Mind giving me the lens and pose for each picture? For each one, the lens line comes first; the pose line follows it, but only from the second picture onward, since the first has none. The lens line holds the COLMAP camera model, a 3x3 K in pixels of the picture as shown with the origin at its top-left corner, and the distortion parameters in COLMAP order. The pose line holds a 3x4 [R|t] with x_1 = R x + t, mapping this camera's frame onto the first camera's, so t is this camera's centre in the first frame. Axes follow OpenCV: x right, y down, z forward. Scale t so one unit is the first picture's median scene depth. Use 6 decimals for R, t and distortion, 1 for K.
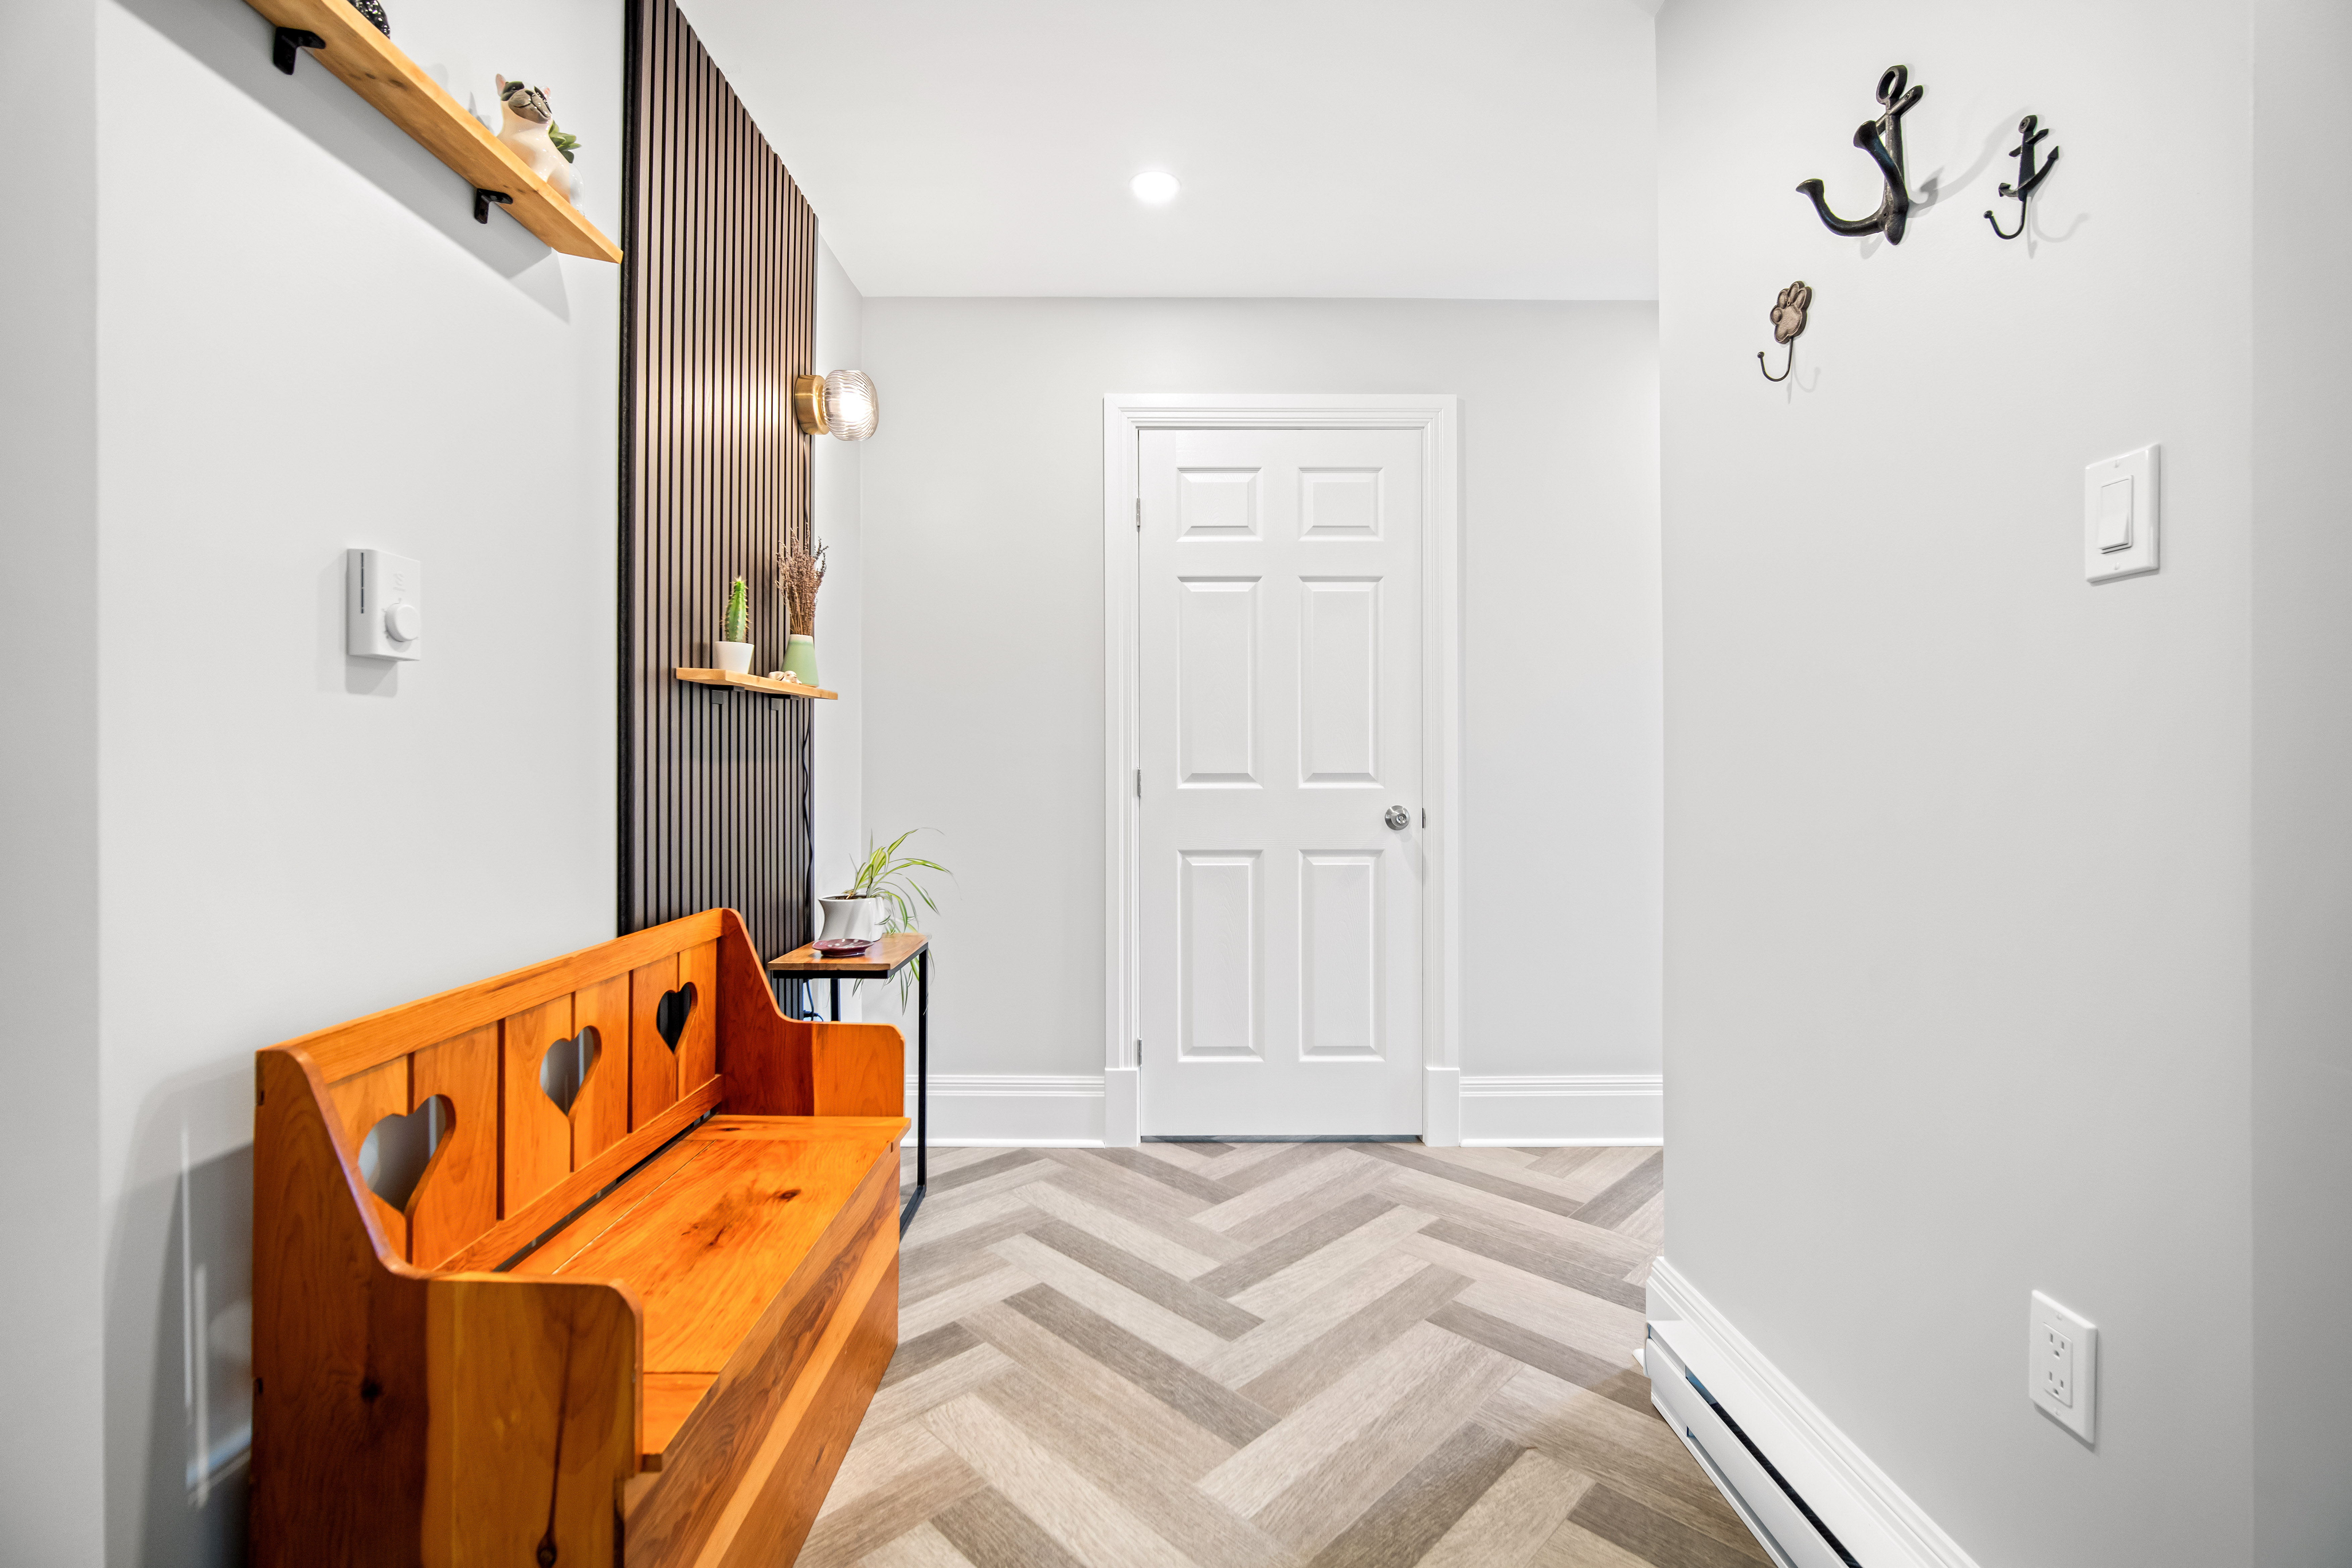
lens RADIAL K [[1020.5, 0, 1181.6], [0, 1020.5, 772.9], [0, 0, 1]] dist [-0.016557, 0.006409]
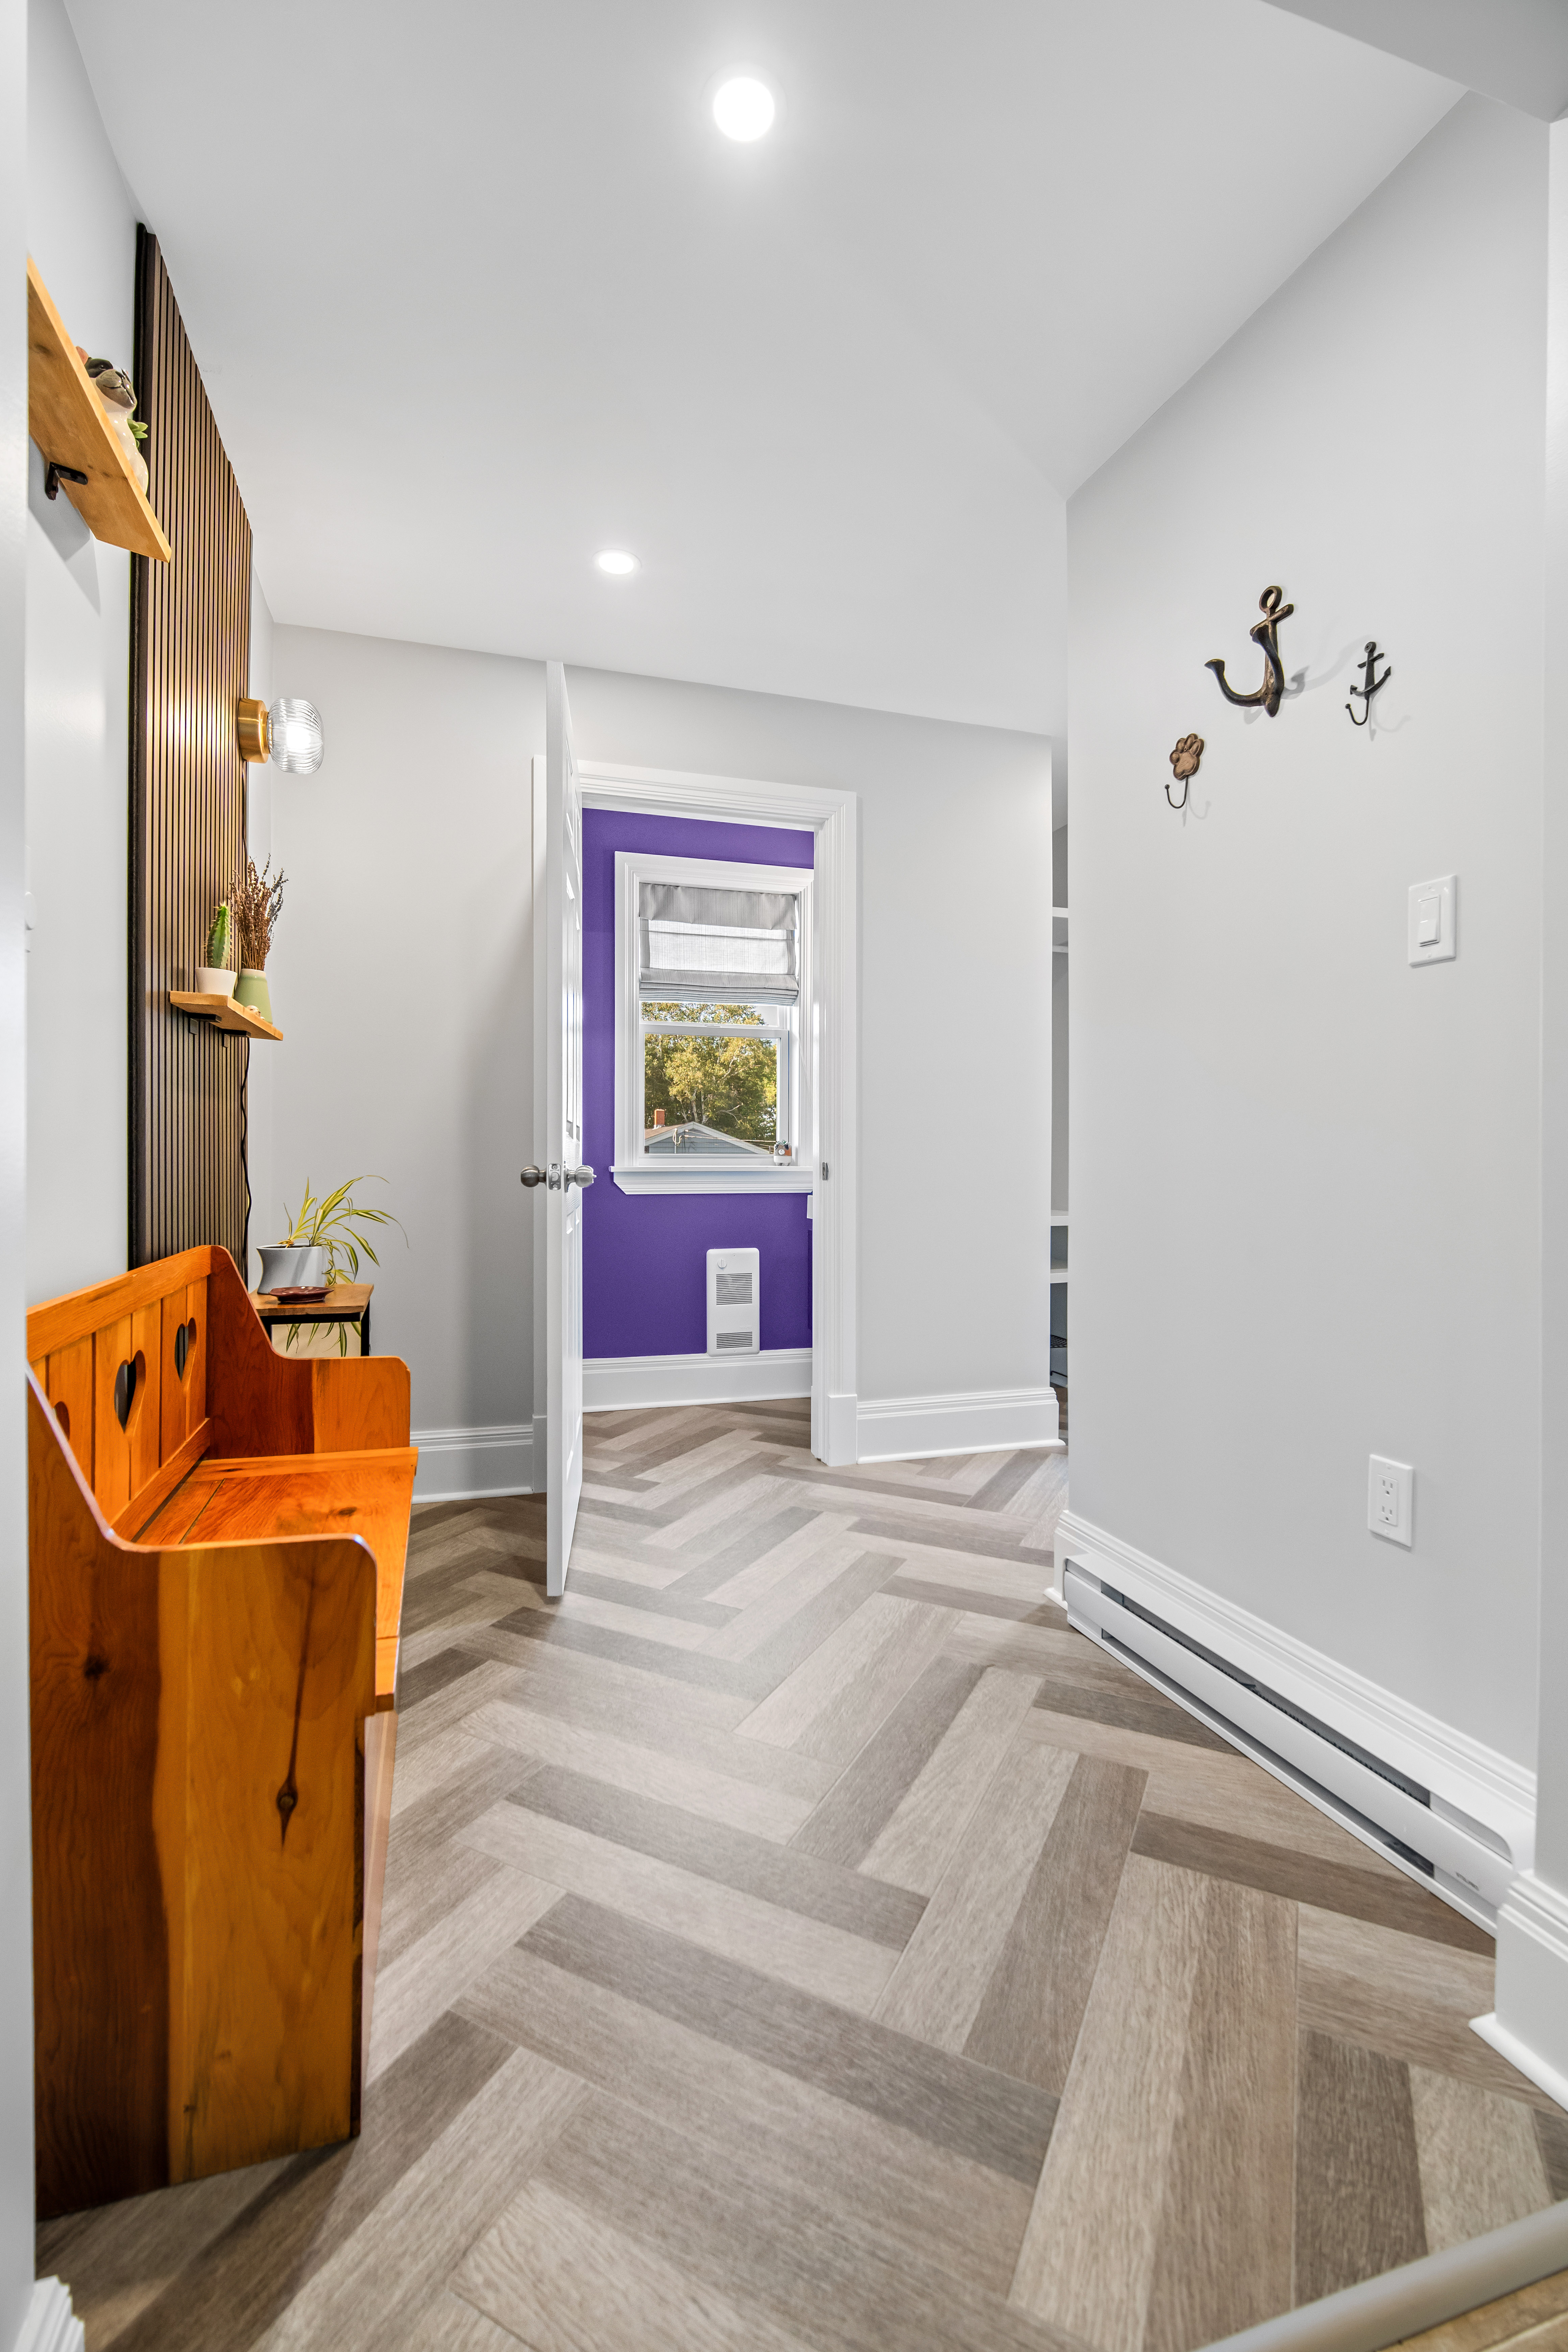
lens RADIAL K [[1020.5, 0, 785.4], [0, 1020.5, 1164.1], [0, 0, 1]] dist [-0.016557, 0.006409]
pose [[0.955106, 0.001095, 0.296261, -0.265221], [-0.002637, 0.999985, 0.004806, 0.062131], [-0.296251, -0.005372, 0.955095, -0.094372]]
